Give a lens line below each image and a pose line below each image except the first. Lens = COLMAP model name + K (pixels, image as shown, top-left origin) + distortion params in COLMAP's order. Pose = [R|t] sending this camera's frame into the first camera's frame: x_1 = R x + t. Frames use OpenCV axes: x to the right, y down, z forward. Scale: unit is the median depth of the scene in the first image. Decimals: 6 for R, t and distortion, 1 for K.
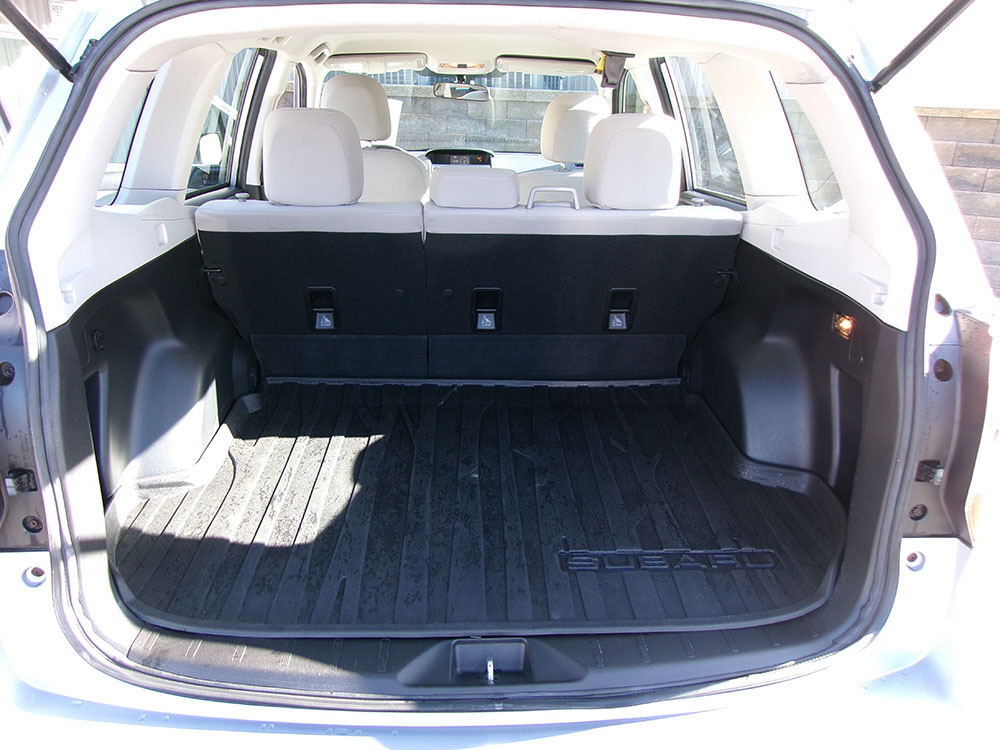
lens RADIAL K [[783.0, 0, 506.5], [0, 783.0, 380.9], [0, 0, 1]] dist [-0.022988, 0.044333]
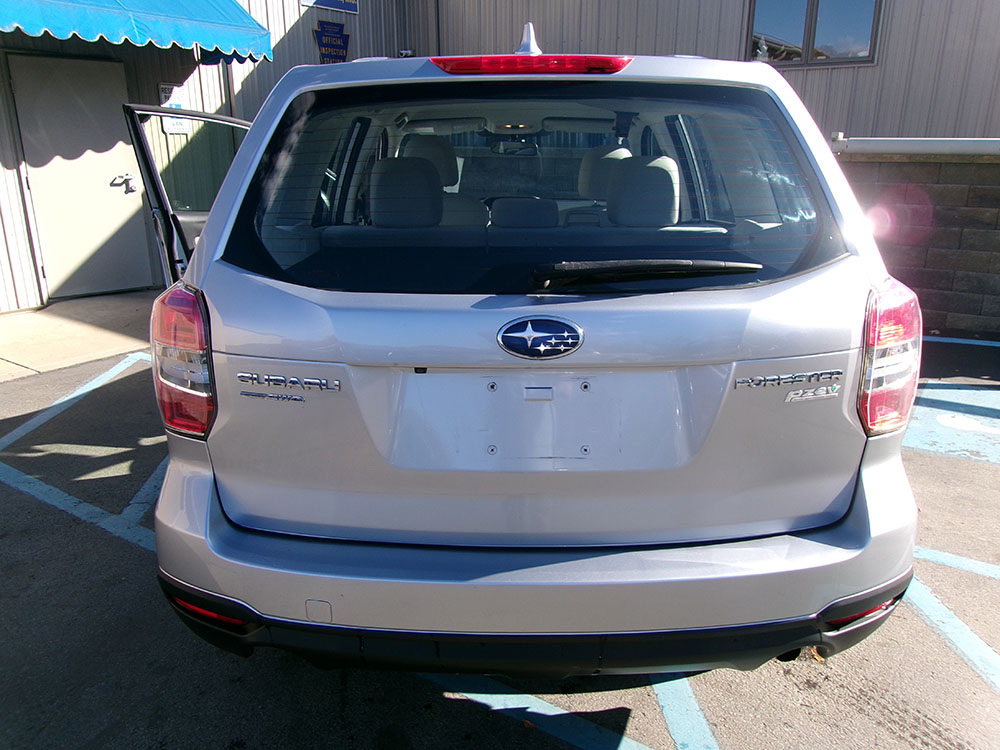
lens RADIAL K [[783.0, 0, 498.1], [0, 783.0, 378.9], [0, 0, 1]] dist [-0.022988, 0.044333]
pose [[0.997126, -0.000780, -0.075758, 0.006834], [-0.004903, 0.997187, -0.074793, 0.063971], [0.075603, 0.074949, 0.994317, -0.147359]]
